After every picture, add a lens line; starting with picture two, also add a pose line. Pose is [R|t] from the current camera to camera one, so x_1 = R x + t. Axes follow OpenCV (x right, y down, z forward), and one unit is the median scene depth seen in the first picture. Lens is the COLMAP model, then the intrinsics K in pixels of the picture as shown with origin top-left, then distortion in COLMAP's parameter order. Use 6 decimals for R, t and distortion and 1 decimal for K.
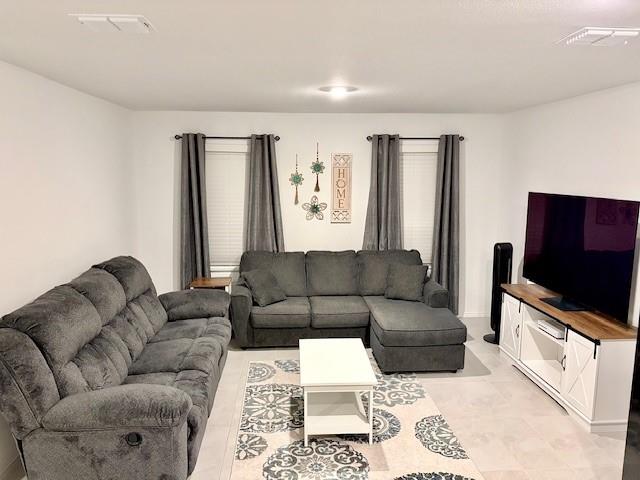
lens RADIAL K [[486.1, 0, 319.4], [0, 486.1, 237.4], [0, 0, 1]] dist [0.029009, -0.027043]
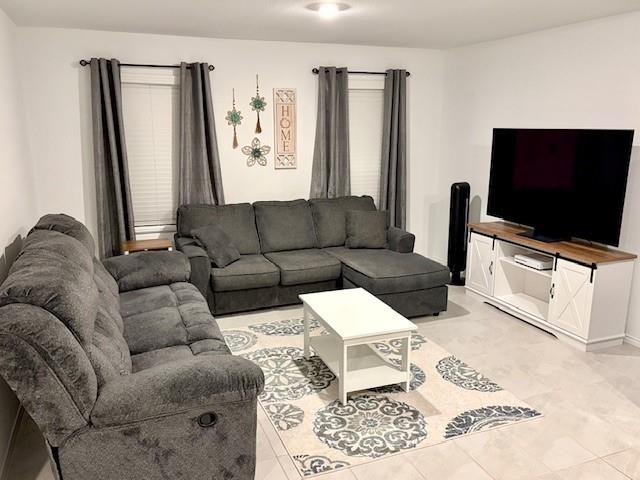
lens RADIAL K [[536.7, 0, 319.7], [0, 536.7, 240.6], [0, 0, 1]] dist [0.015642, 0.009053]
pose [[0.953688, -0.069169, 0.292737, -0.258290], [0.045452, 0.995165, 0.087065, 0.023983], [-0.297344, -0.069727, 0.952221, 0.058916]]
